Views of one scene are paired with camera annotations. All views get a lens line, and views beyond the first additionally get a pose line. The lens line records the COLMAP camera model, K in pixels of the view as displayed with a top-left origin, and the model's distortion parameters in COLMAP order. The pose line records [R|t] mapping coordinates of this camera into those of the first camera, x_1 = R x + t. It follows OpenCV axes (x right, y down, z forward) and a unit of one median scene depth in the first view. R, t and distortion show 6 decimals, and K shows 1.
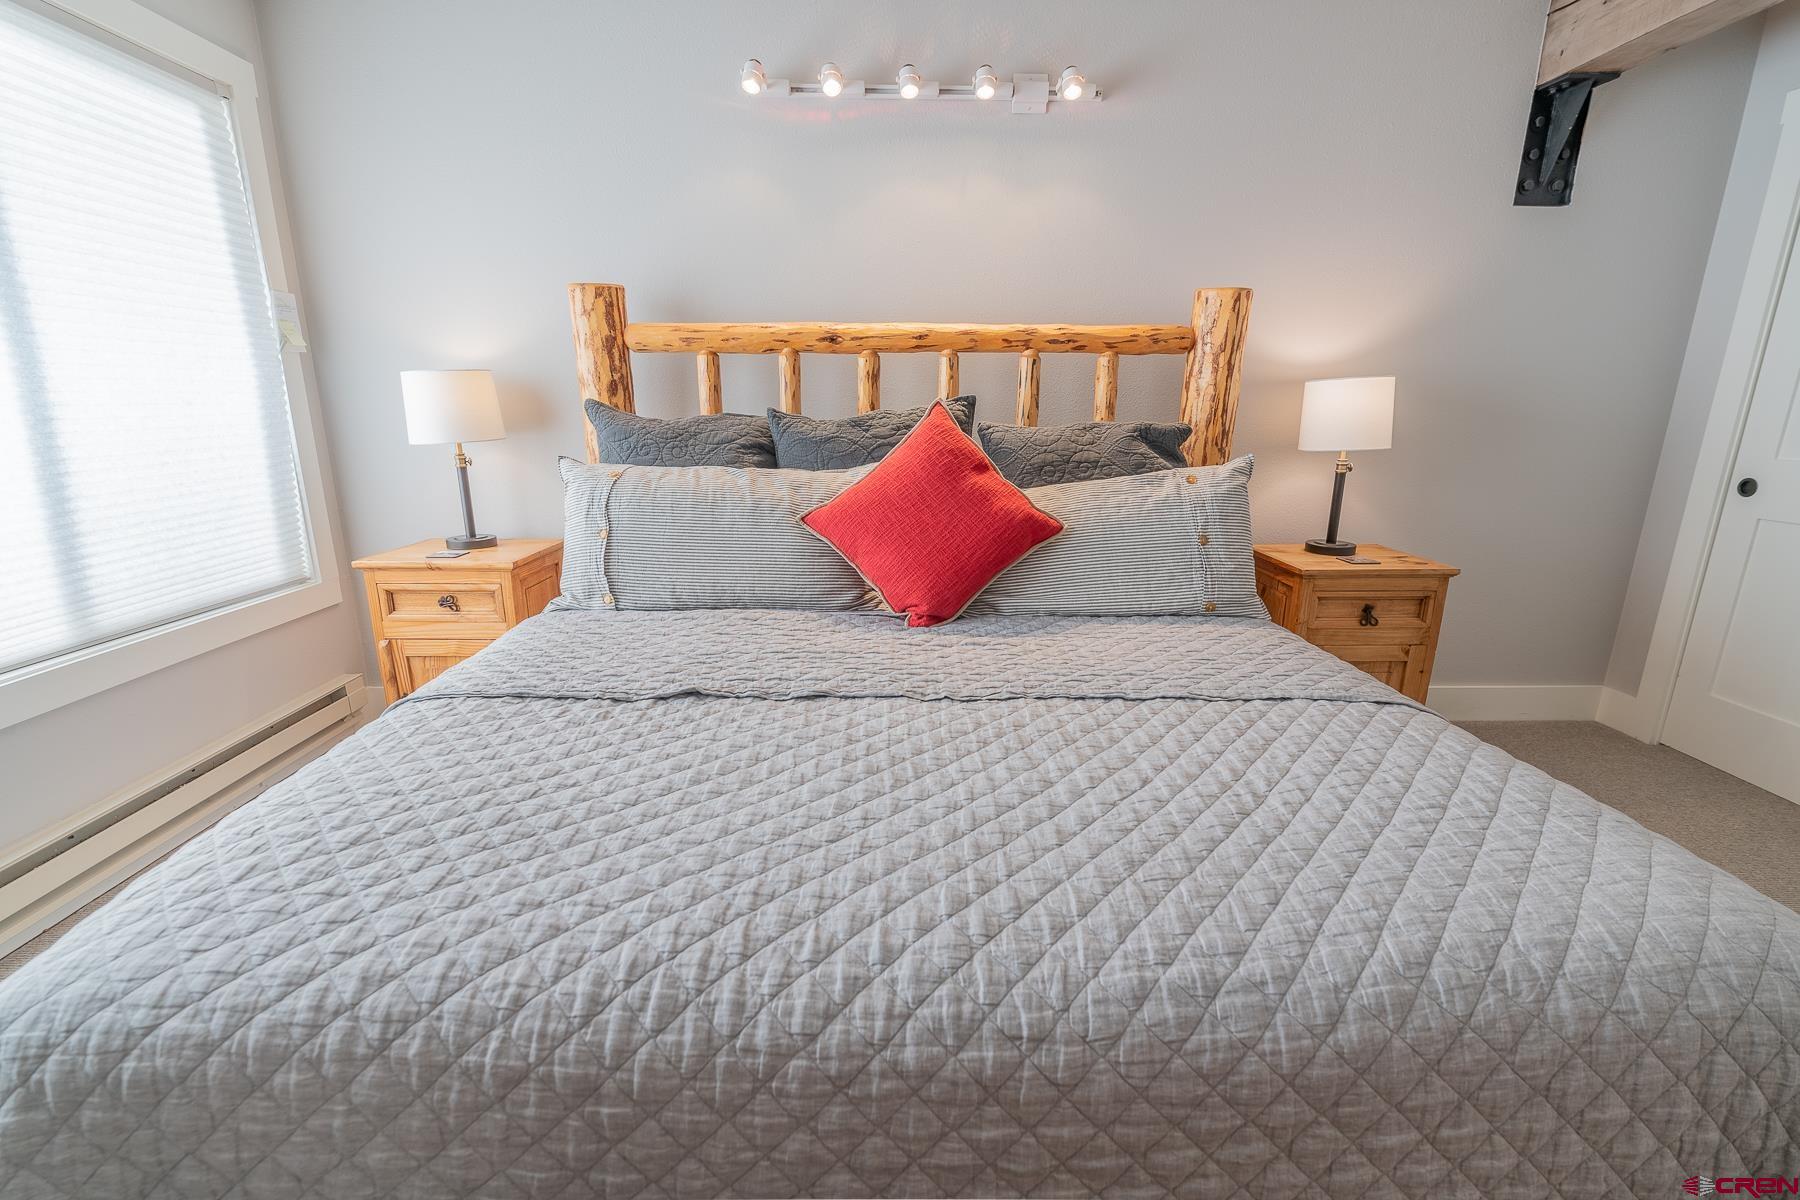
lens RADIAL K [[802.6, 0, 896.3], [0, 802.6, 612.0], [0, 0, 1]] dist [-0.004699, -0.000738]
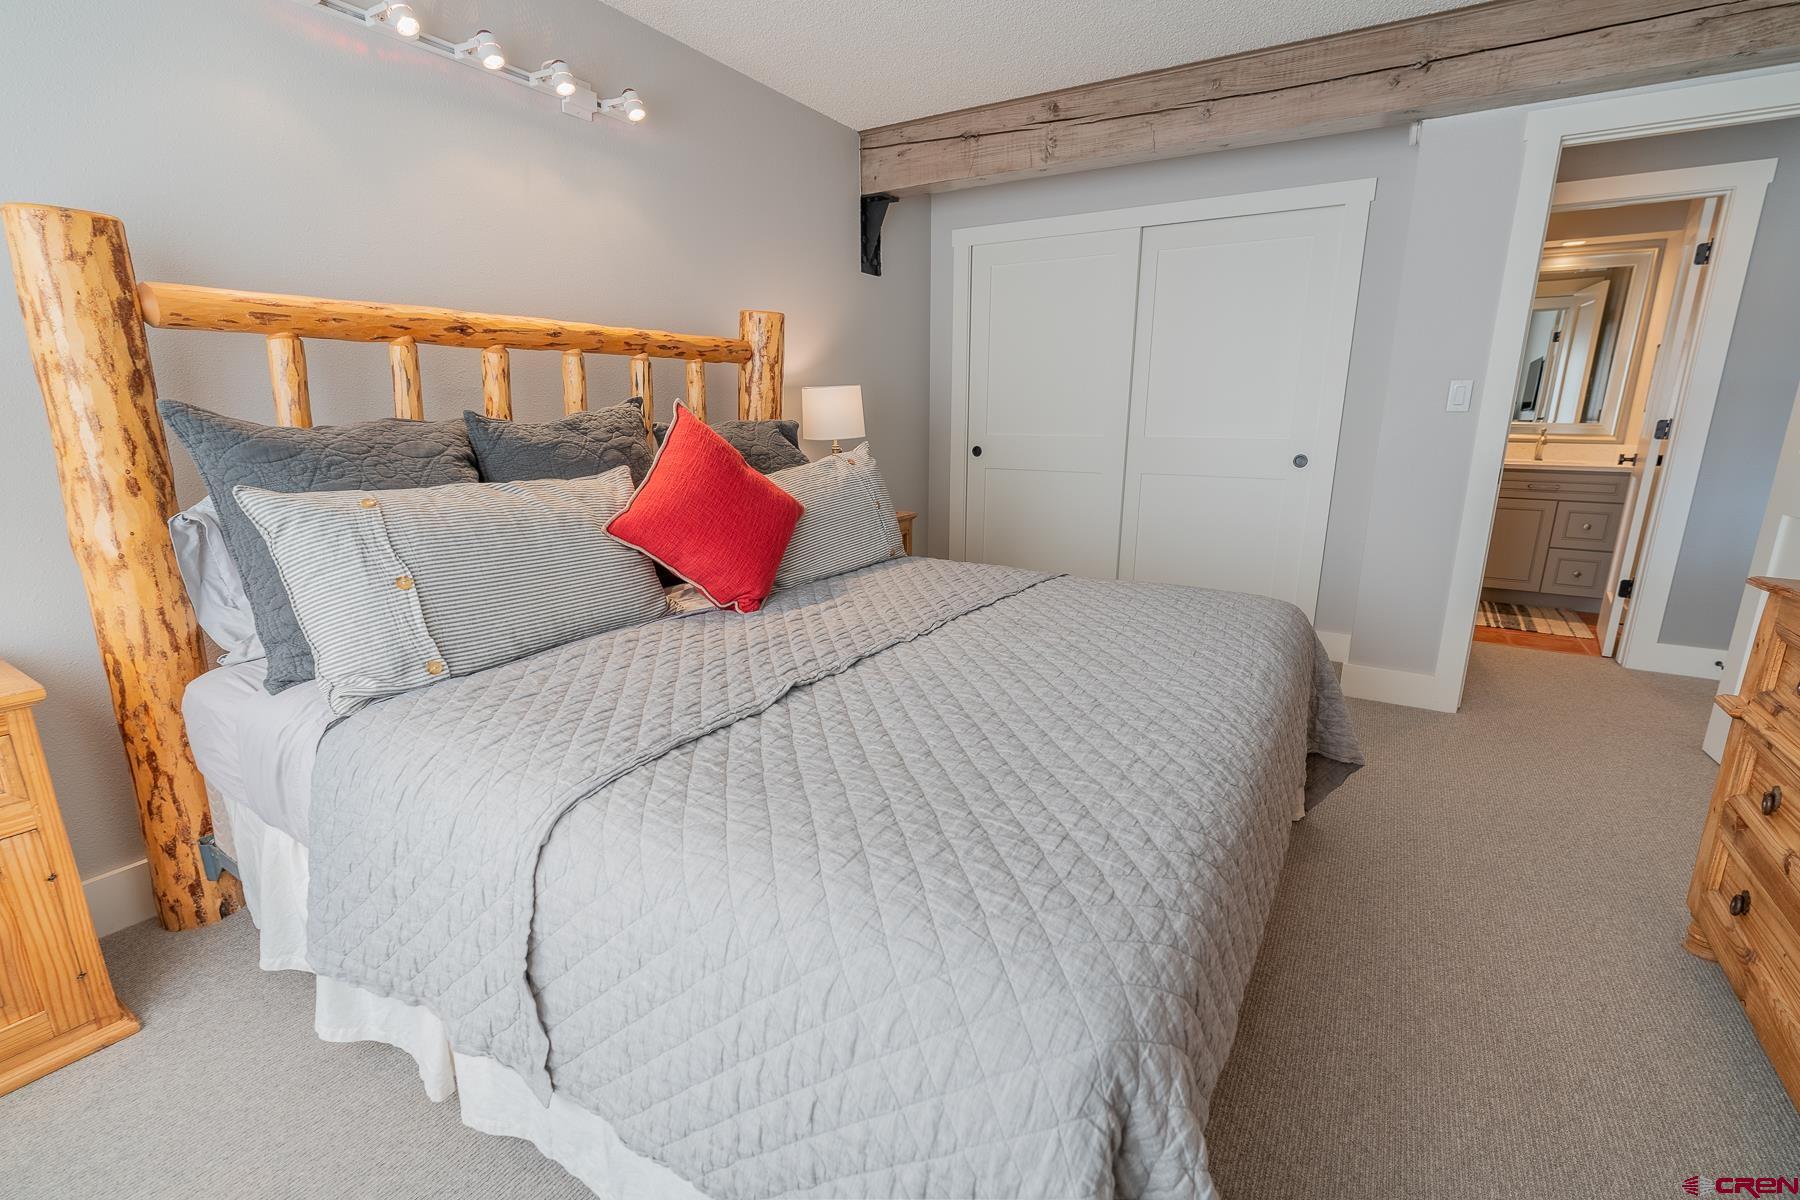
lens RADIAL K [[805.7, 0, 901.5], [0, 805.7, 613.2], [0, 0, 1]] dist [-0.011406, -0.000325]
pose [[0.533134, -0.212036, 0.819029, -0.592249], [0.215523, 0.970184, 0.110876, -0.044064], [-0.818118, 0.117408, 0.562937, 0.181132]]
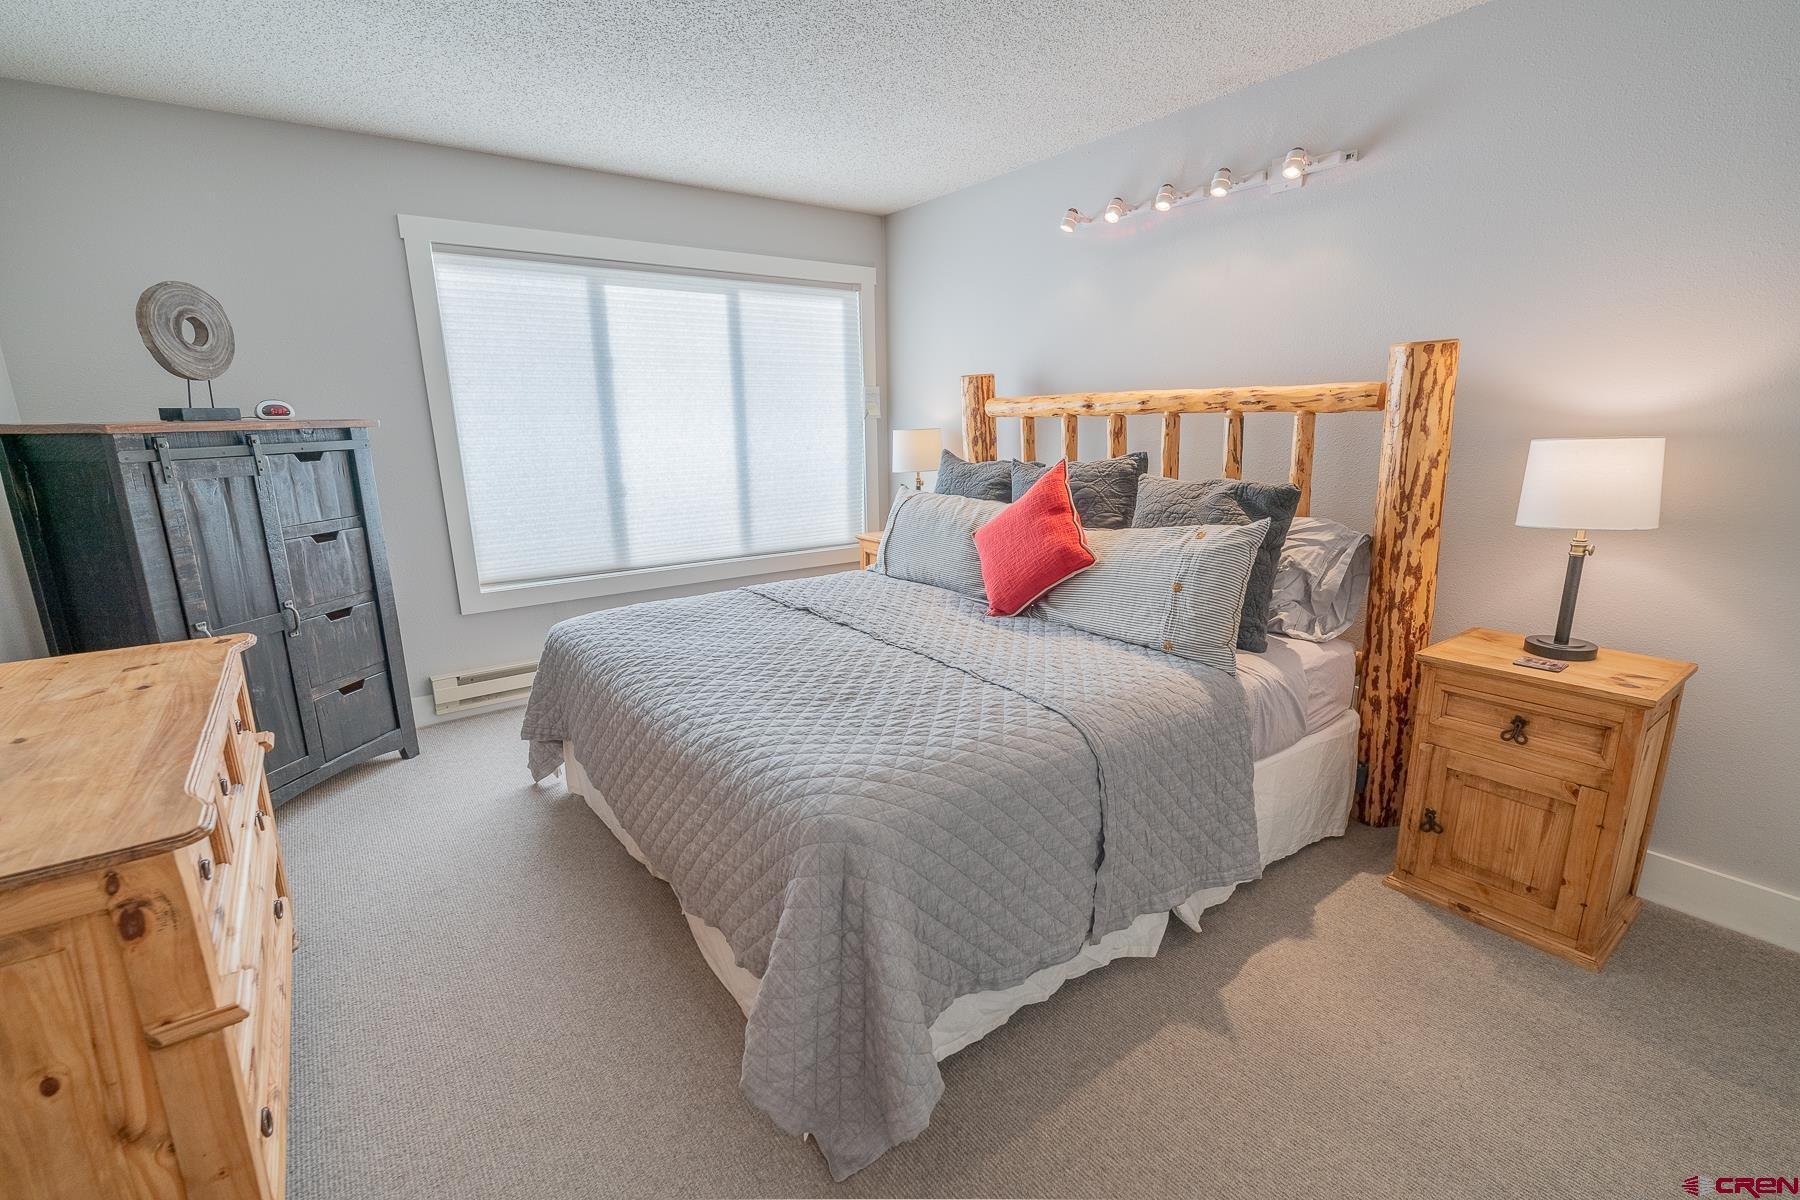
lens RADIAL K [[802.6, 0, 896.3], [0, 802.6, 612.0], [0, 0, 1]] dist [-0.004699, -0.000738]
pose [[0.573640, 0.180823, -0.798899, 0.855368], [-0.193302, 0.977666, 0.082487, -0.057861], [0.795972, 0.107111, 0.595782, 0.002502]]
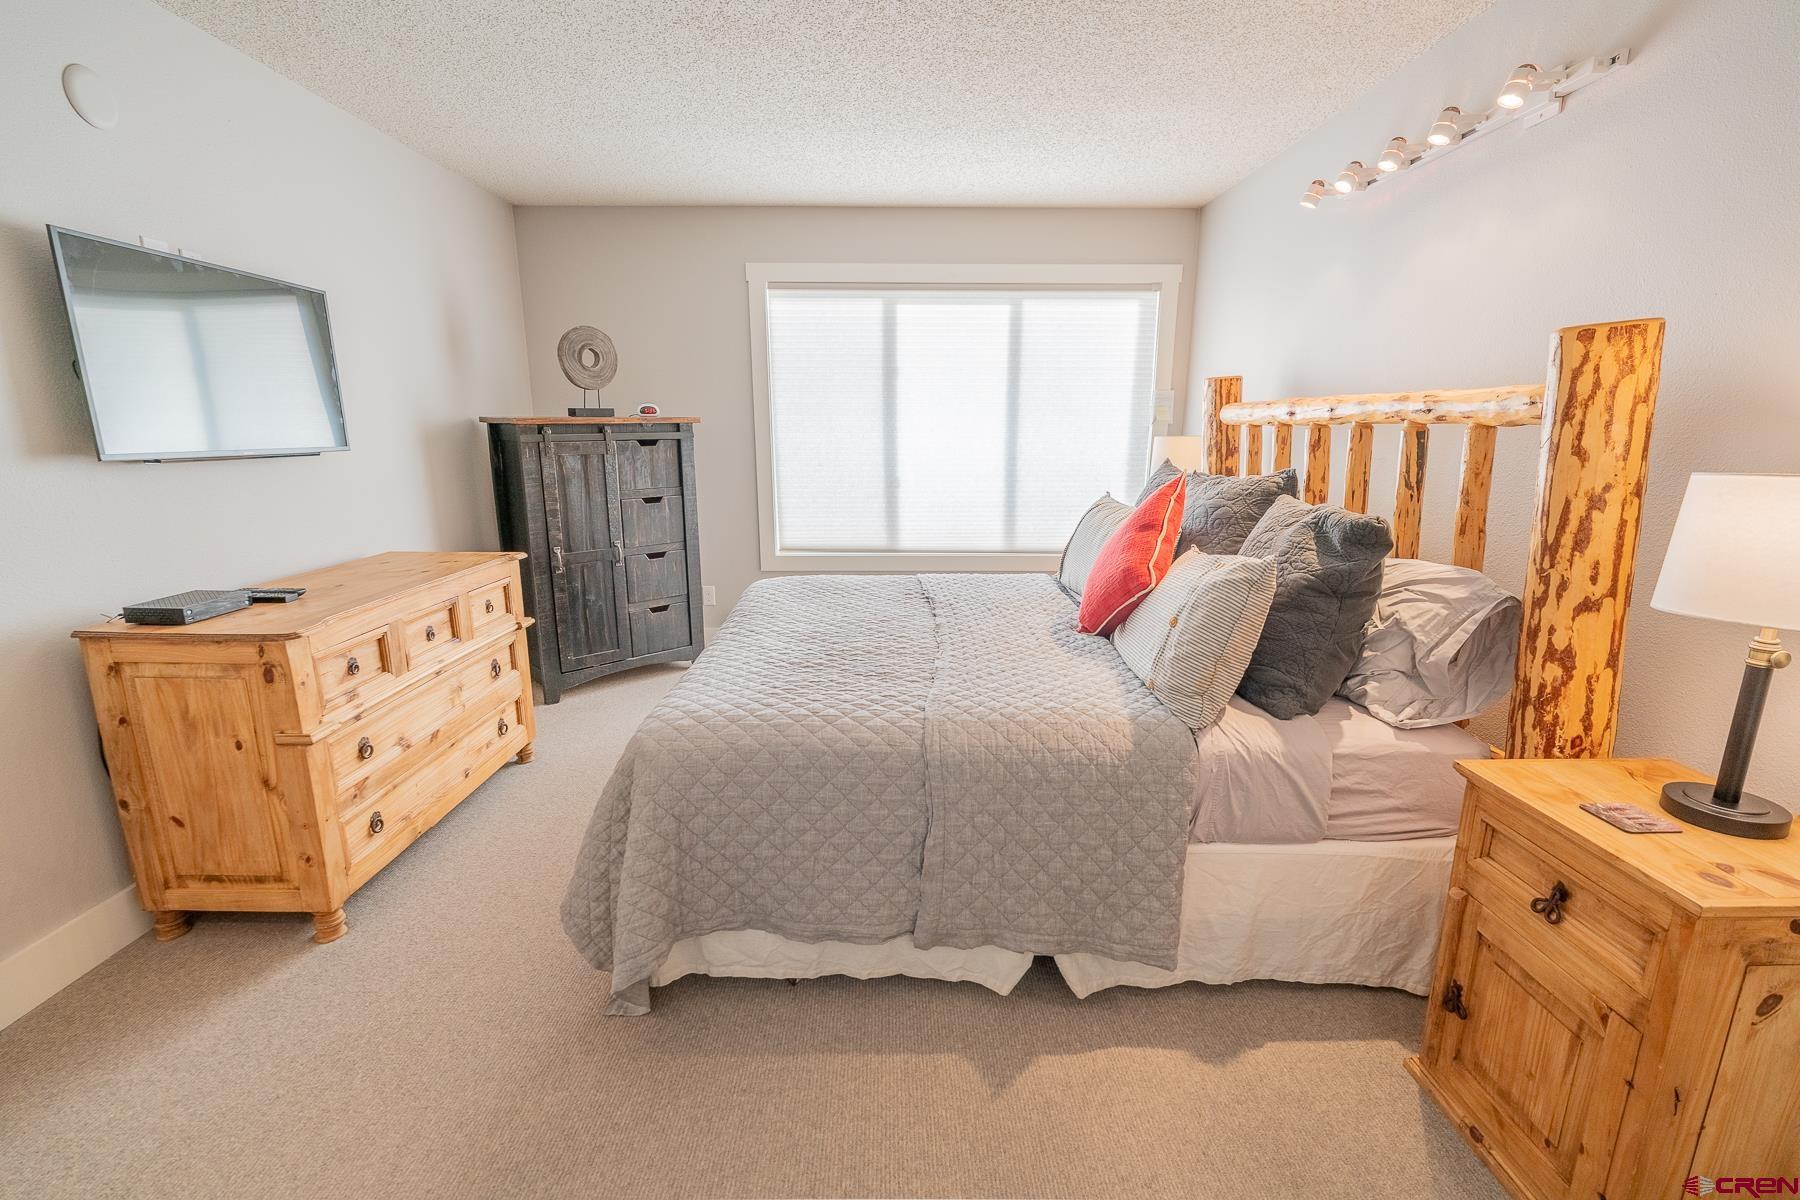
lens RADIAL K [[802.6, 0, 896.3], [0, 802.6, 612.0], [0, 0, 1]] dist [-0.004699, -0.000738]
pose [[-0.012921, 0.225324, -0.974198, 1.081616], [-0.258600, 0.940380, 0.220932, -0.185747], [0.965898, 0.254782, 0.046118, 0.492268]]
